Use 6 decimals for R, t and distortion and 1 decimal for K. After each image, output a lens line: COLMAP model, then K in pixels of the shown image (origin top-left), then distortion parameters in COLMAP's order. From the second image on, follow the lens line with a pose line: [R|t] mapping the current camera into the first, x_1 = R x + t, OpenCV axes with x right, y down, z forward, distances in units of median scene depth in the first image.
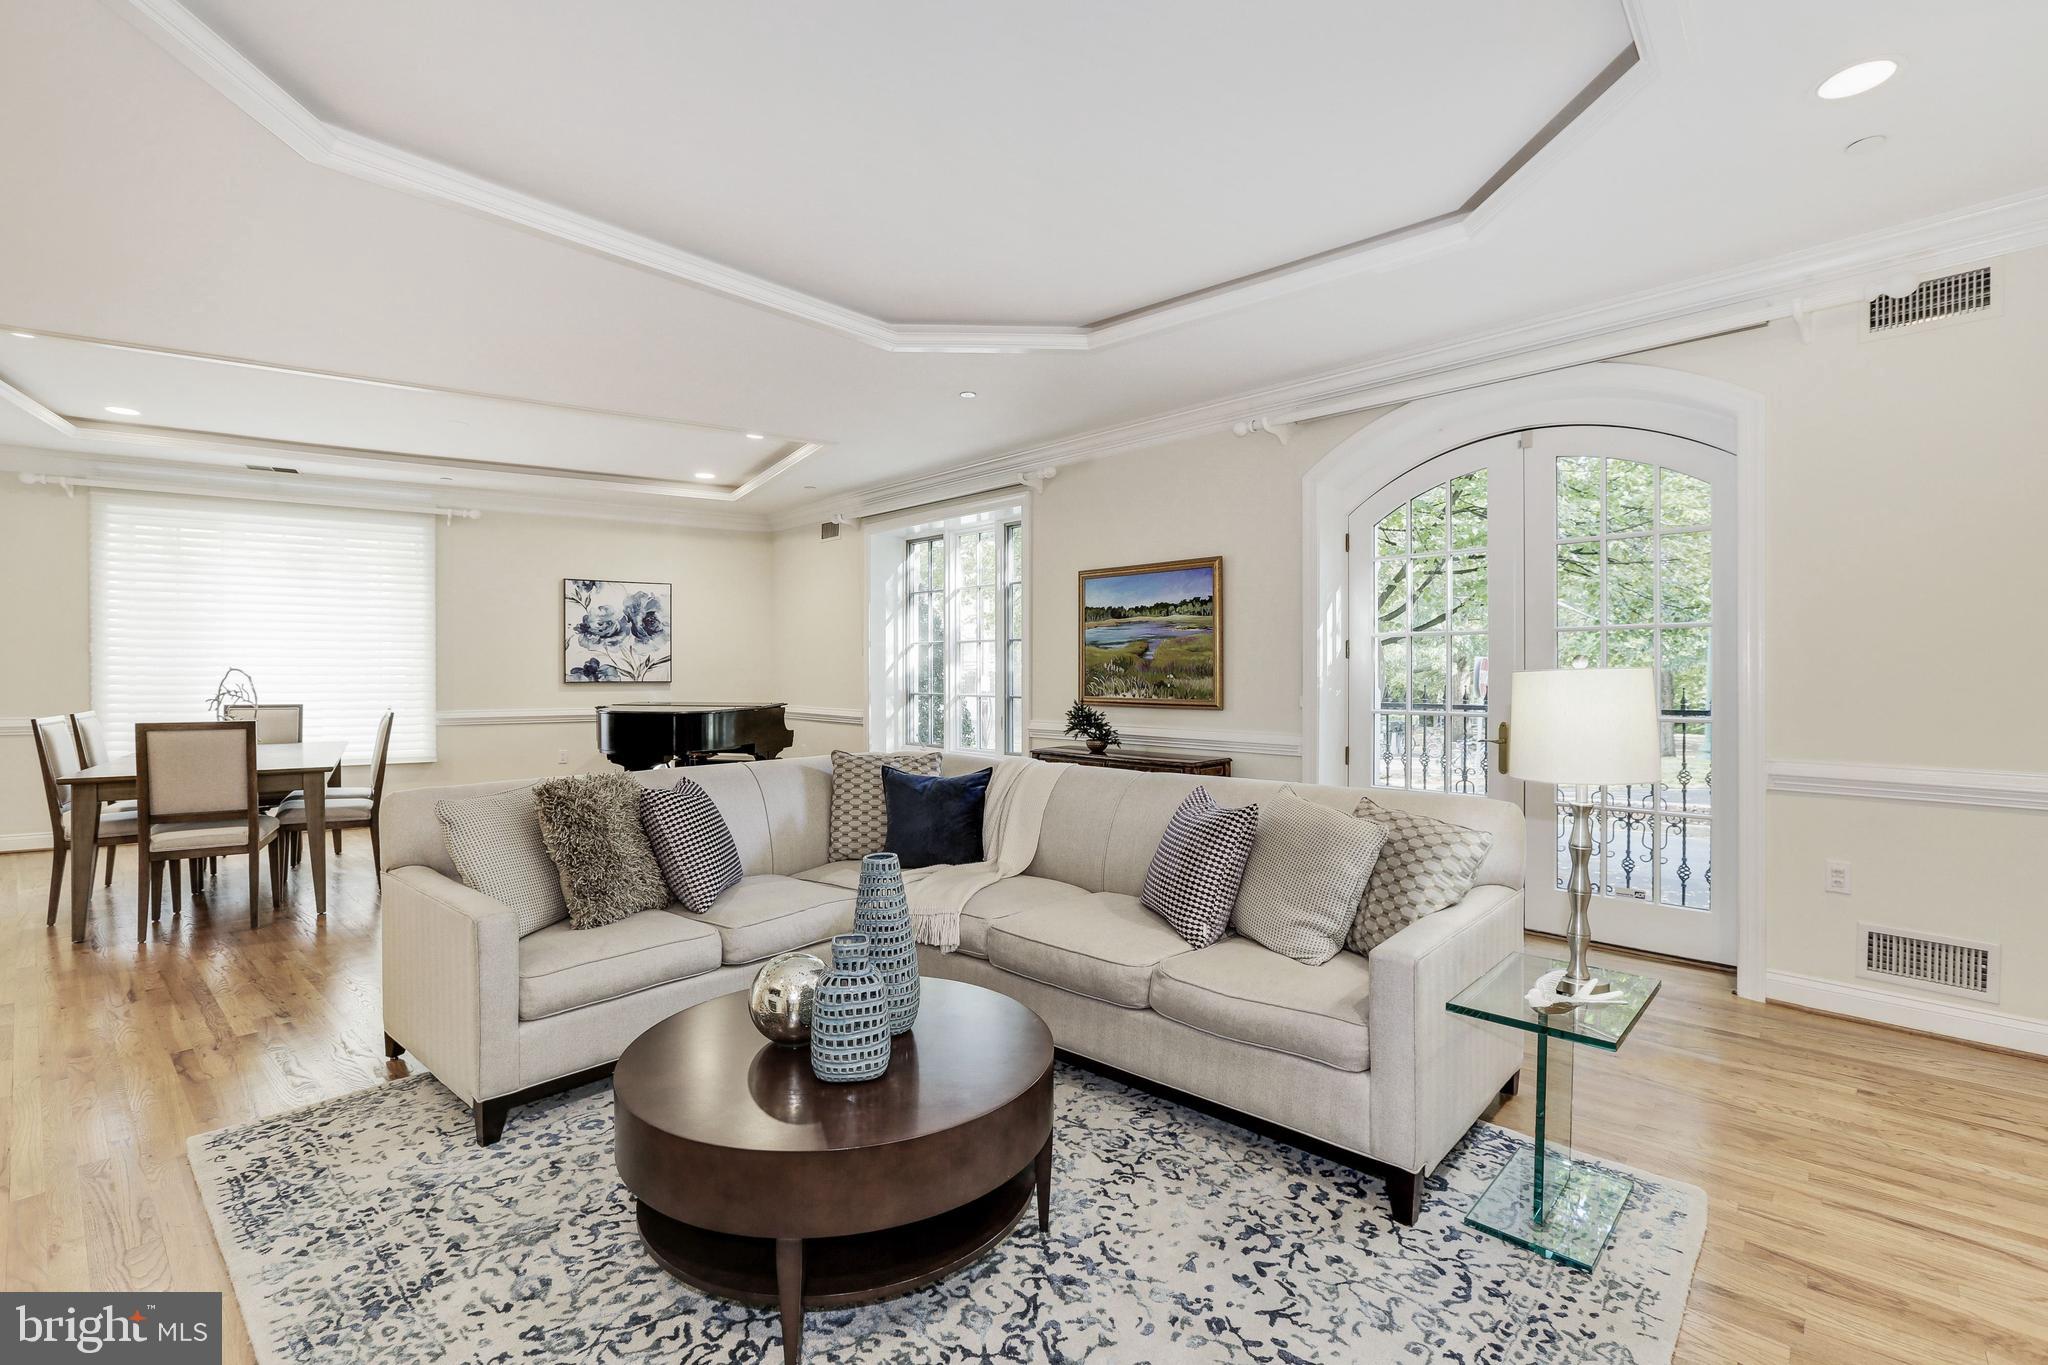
lens RADIAL K [[927.4, 0, 1052.1], [0, 927.4, 683.7], [0, 0, 1]] dist [-0.043076, 0.013763]
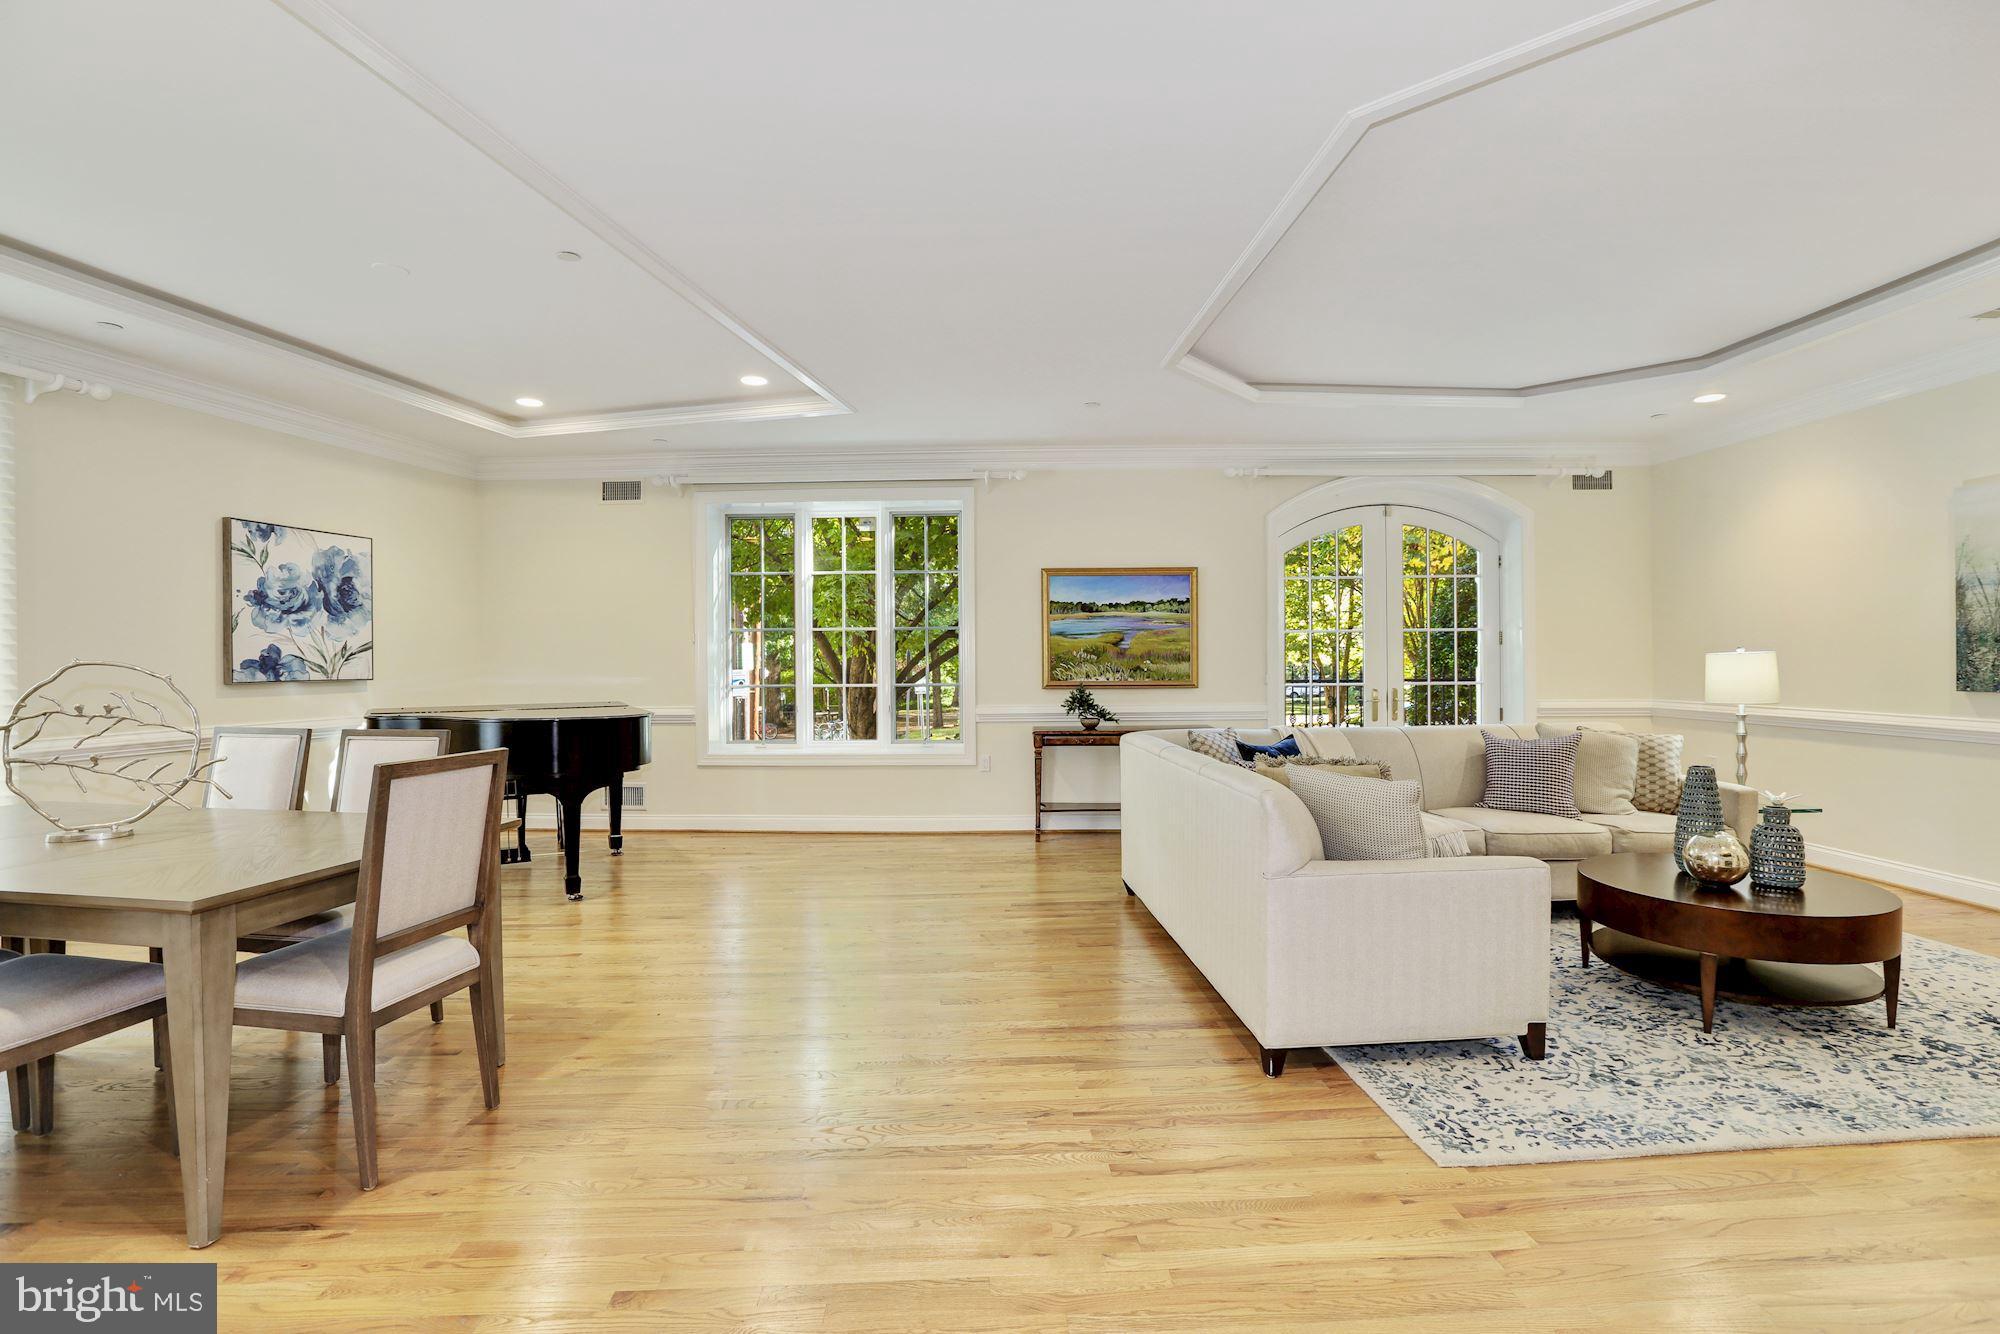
lens RADIAL K [[905.6, 0, 1015.6], [0, 905.6, 662.4], [0, 0, 1]] dist [-0.043076, 0.013763]
pose [[0.709858, -0.008852, 0.704289, -0.793728], [0.017482, 0.999834, -0.005053, -0.004502], [-0.704127, 0.015900, 0.709896, 0.270772]]
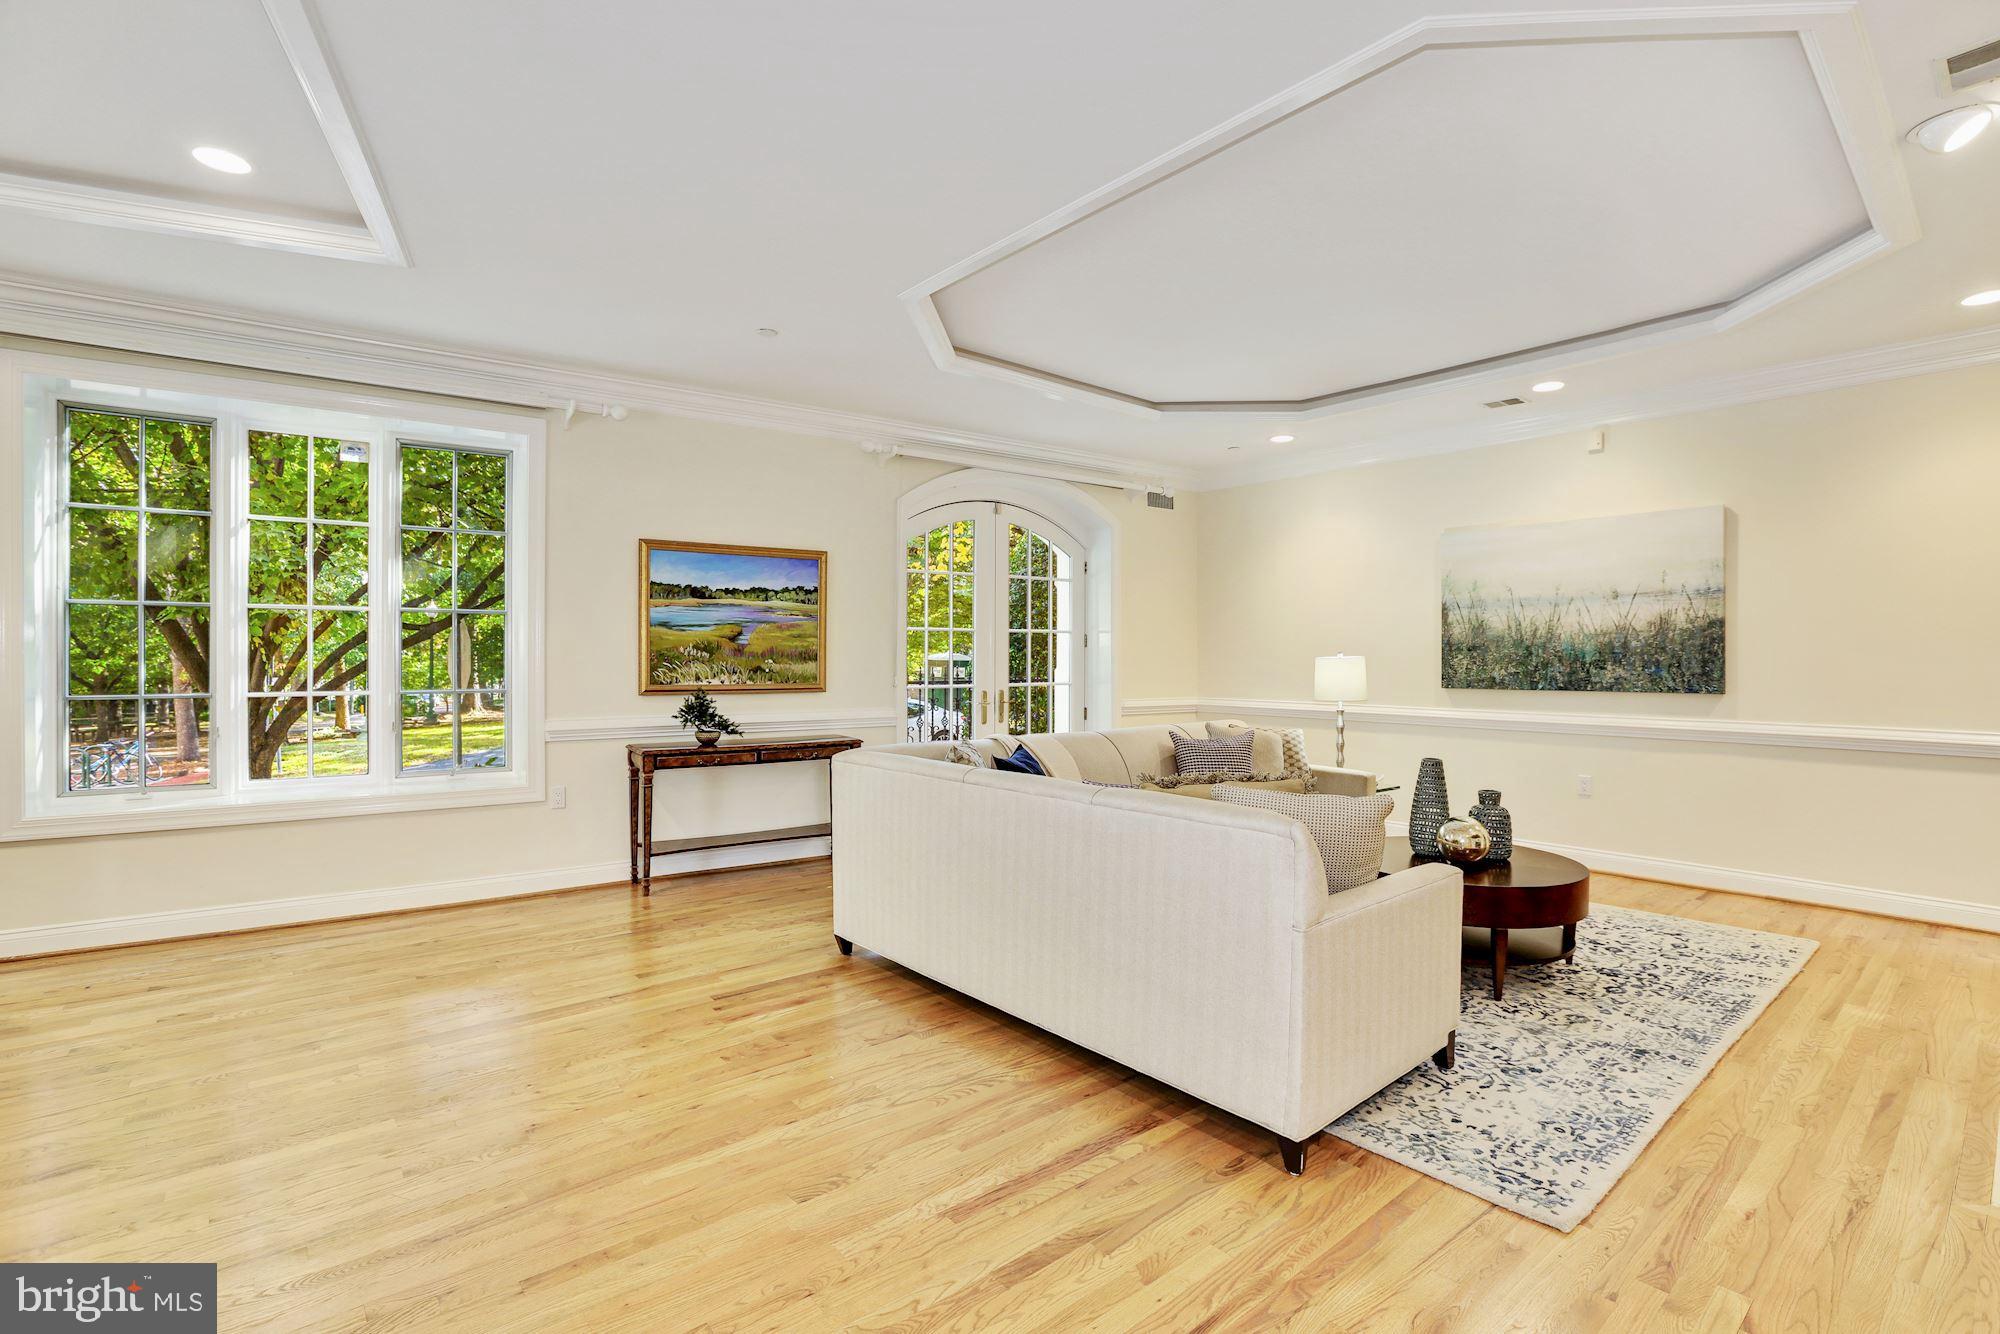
lens RADIAL K [[905.6, 0, 997.3], [0, 905.6, 657.6], [0, 0, 1]] dist [-0.043076, 0.013763]
pose [[0.162340, -0.001961, 0.986733, -0.766919], [0.010681, 0.999943, 0.000230, -0.009314], [-0.986677, 0.010502, 0.162352, 0.573342]]
